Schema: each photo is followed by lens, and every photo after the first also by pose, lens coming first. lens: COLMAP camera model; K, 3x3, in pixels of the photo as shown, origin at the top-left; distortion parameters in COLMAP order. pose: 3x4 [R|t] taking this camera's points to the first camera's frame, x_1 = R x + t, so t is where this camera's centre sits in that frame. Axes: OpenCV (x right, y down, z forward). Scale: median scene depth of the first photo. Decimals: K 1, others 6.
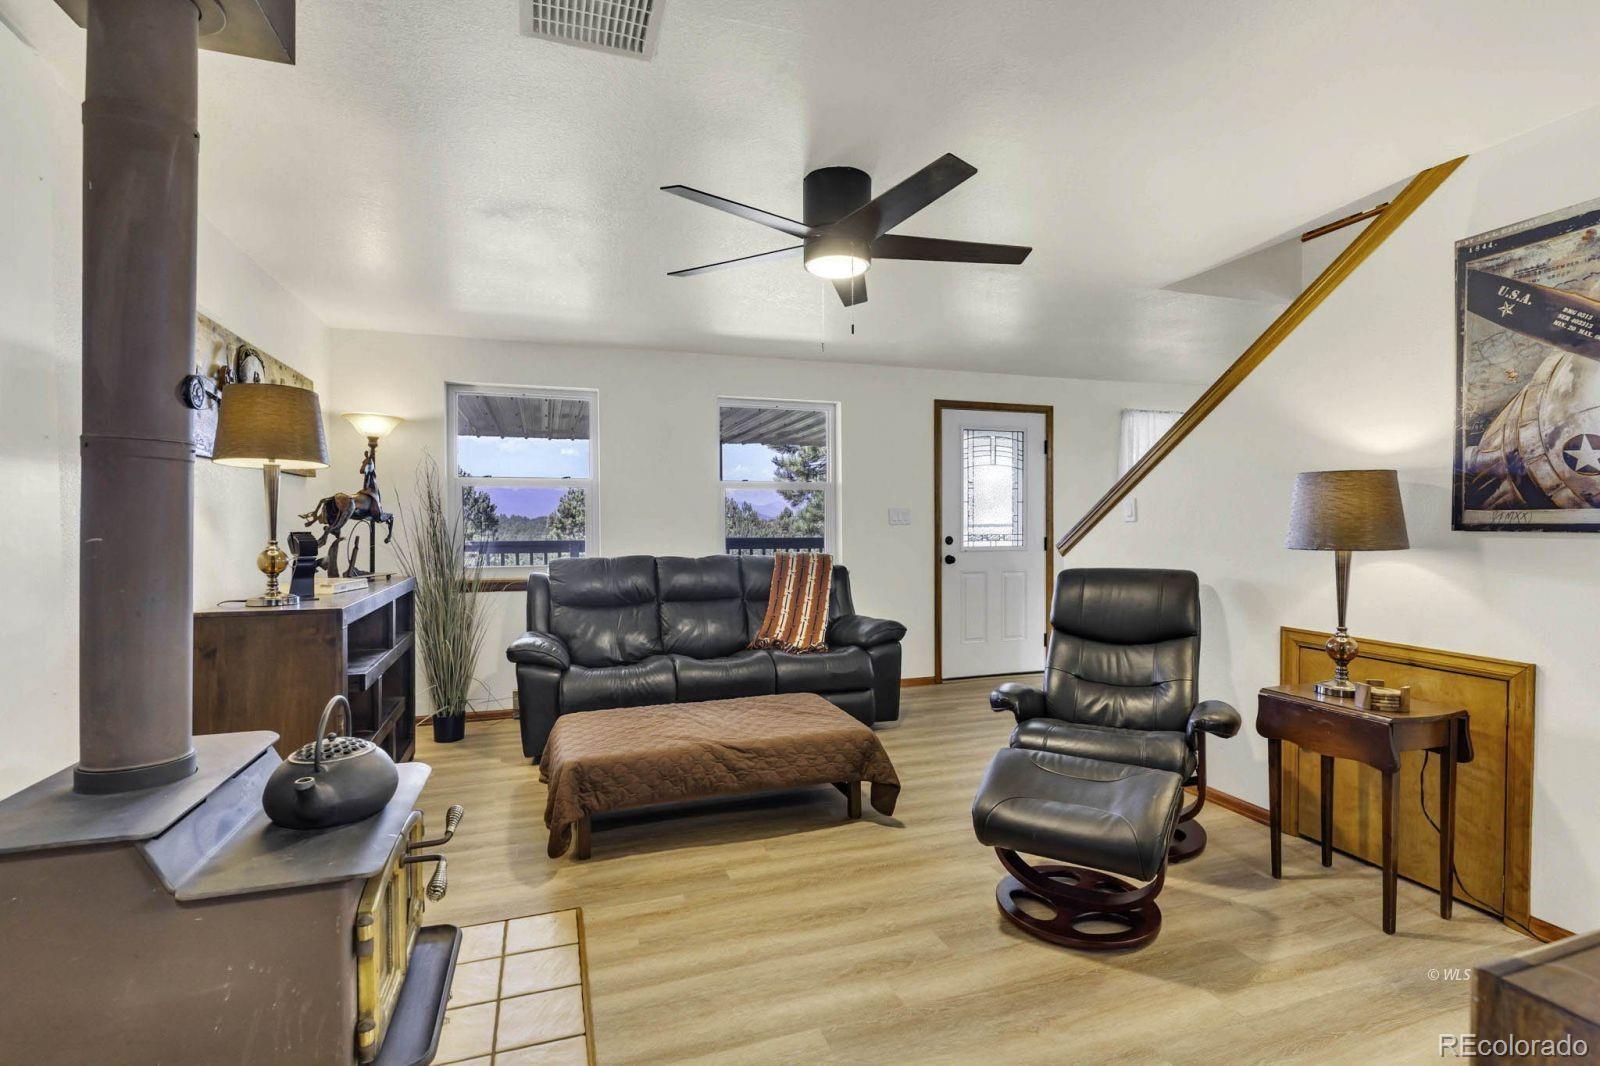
lens RADIAL K [[773.8, 0, 794.1], [0, 773.8, 532.7], [0, 0, 1]] dist [0.006677, -0.000374]
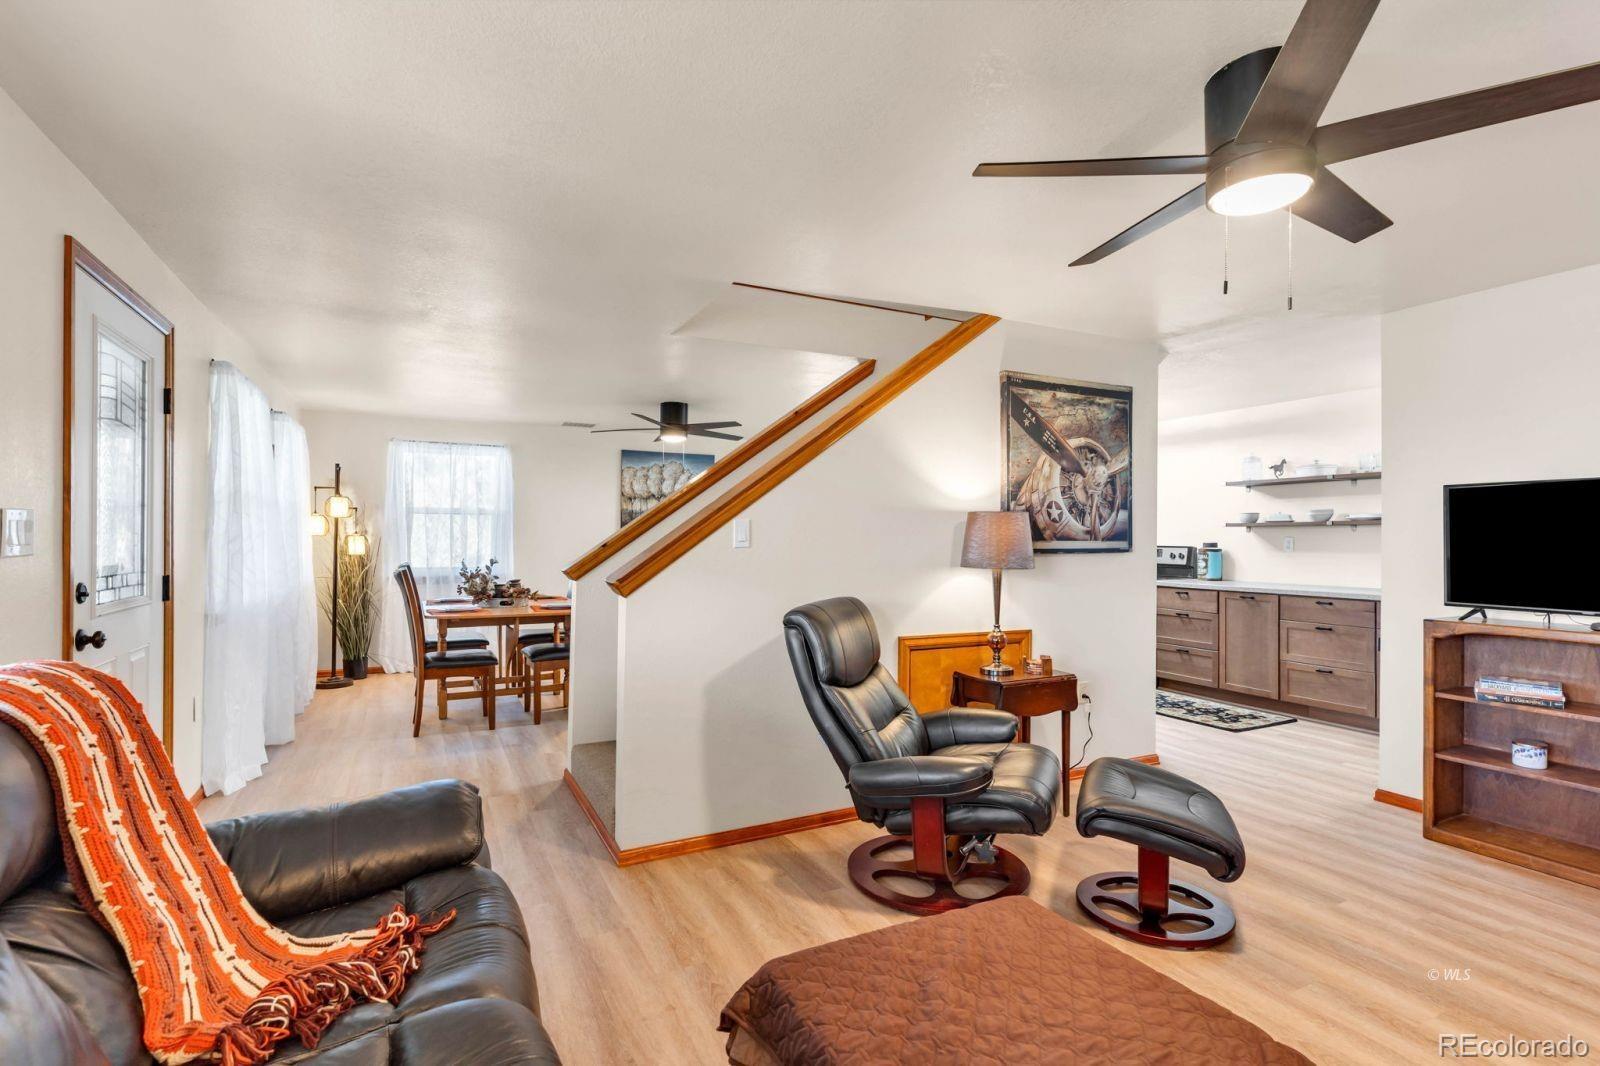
lens RADIAL K [[773.8, 0, 794.7], [0, 773.8, 537.3], [0, 0, 1]] dist [0.006677, -0.000374]
pose [[-0.157906, 0.008307, 0.987419, -0.658539], [0.009814, 0.999928, -0.006842, -0.030091], [-0.987405, 0.008610, -0.157976, 1.748655]]
